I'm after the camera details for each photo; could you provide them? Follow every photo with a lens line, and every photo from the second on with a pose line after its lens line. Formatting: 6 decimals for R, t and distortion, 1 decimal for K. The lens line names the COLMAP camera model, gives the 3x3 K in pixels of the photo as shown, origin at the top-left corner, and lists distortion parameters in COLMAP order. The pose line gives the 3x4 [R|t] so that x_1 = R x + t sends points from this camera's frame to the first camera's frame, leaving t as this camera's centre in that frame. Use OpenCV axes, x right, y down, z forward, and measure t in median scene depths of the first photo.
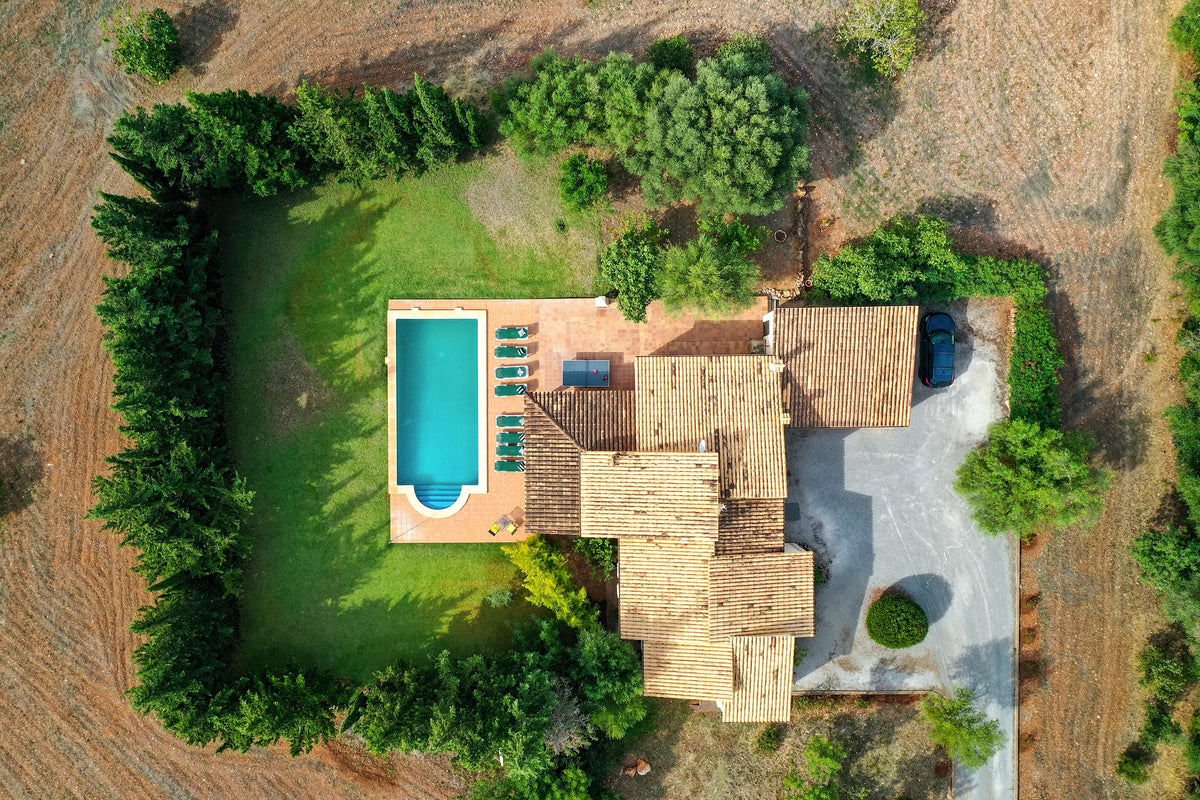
lens RADIAL K [[929.3, 0, 602.0], [0, 929.3, 402.8], [0, 0, 1]] dist [0.008372, -0.003696]
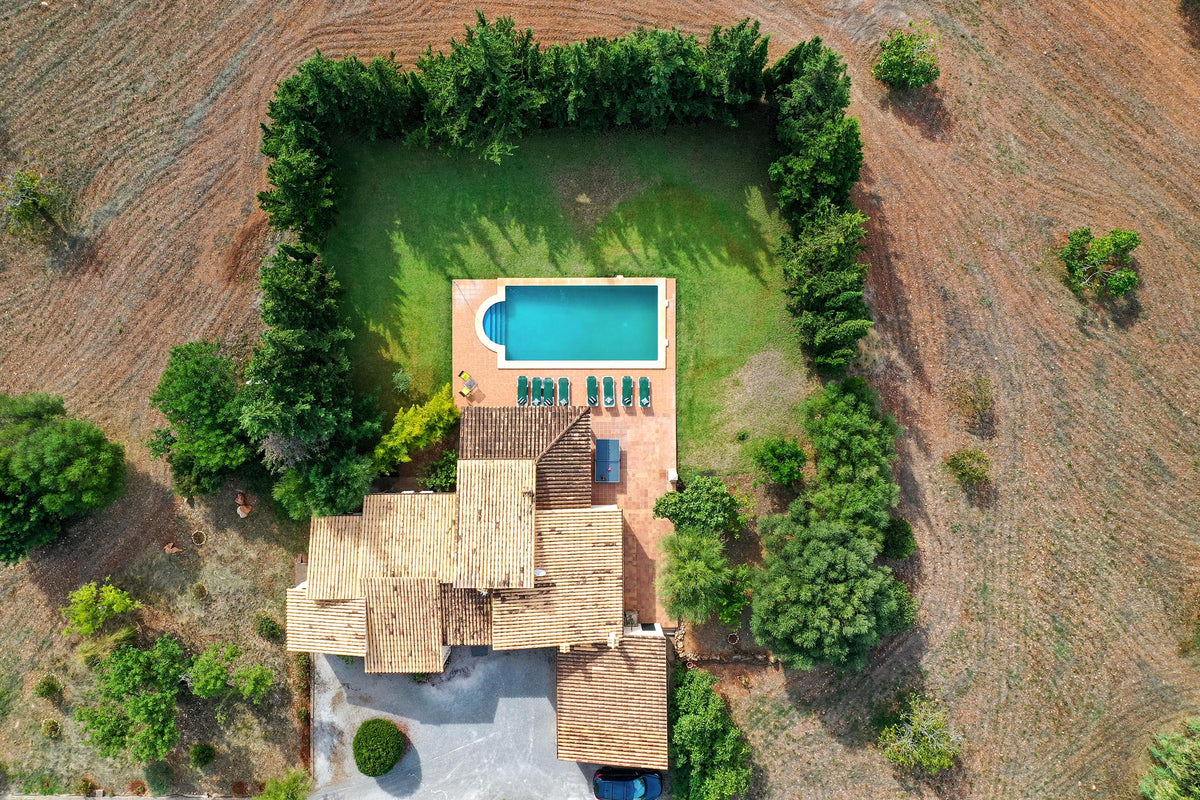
lens RADIAL K [[929.3, 0, 595.1], [0, 929.3, 399.9], [0, 0, 1]] dist [0.008372, -0.003696]
pose [[-0.002122, 0.999956, -0.009126, -0.081005], [-0.999955, -0.002205, -0.009181, -0.007435], [-0.009201, 0.009106, 0.999916, -0.093745]]
